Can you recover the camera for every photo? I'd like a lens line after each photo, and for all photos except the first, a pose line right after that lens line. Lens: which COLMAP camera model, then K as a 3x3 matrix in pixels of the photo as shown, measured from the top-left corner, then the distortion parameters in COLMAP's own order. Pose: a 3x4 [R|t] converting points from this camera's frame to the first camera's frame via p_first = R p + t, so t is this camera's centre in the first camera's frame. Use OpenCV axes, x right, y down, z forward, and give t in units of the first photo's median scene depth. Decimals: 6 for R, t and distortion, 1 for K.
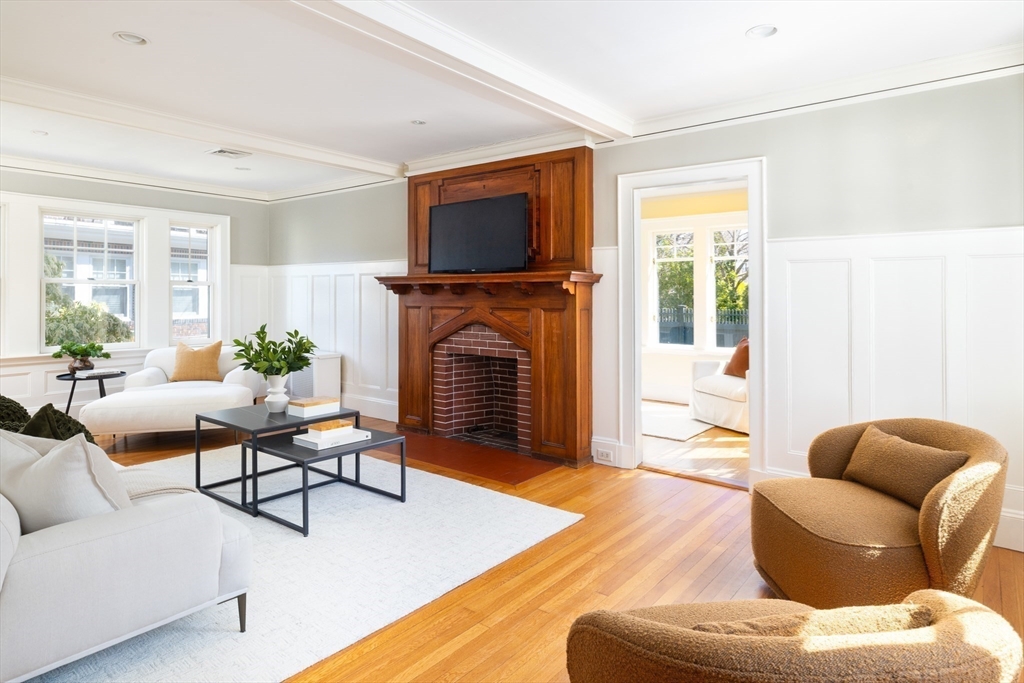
lens RADIAL K [[591.9, 0, 523.7], [0, 591.9, 301.2], [0, 0, 1]] dist [0.003111, 0.000066]
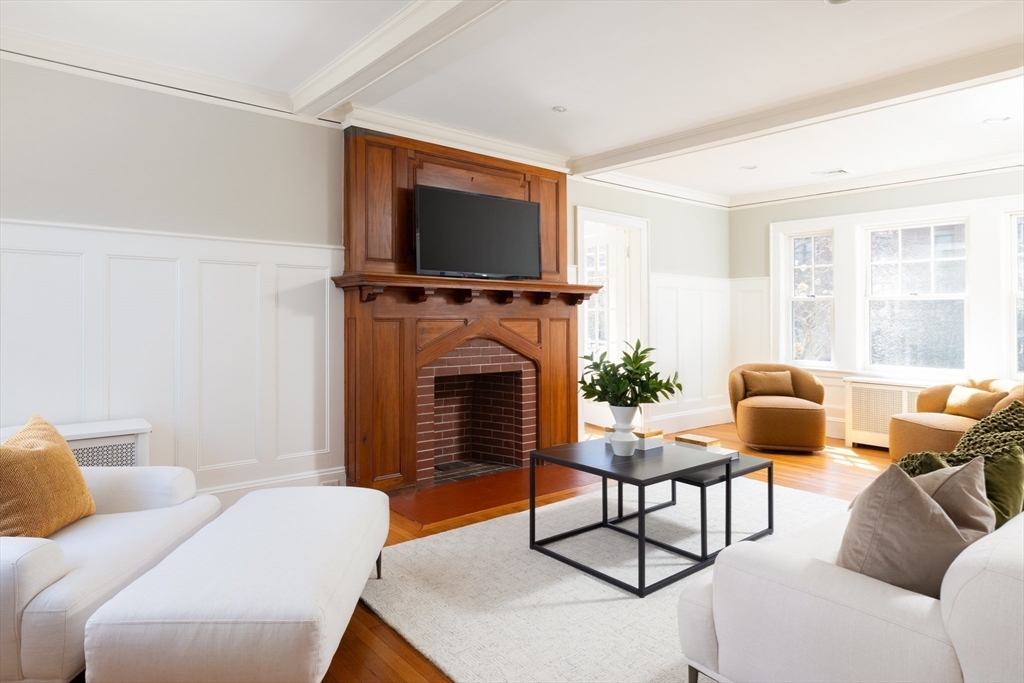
lens RADIAL K [[617.2, 0, 521.8], [0, 617.2, 308.9], [0, 0, 1]] dist [0.001438, 0.000075]
pose [[0.211985, 0.002561, 0.977269, -0.980554], [0.000822, 0.999996, -0.002799, -0.000838], [-0.977272, 0.001397, 0.211982, 0.774129]]
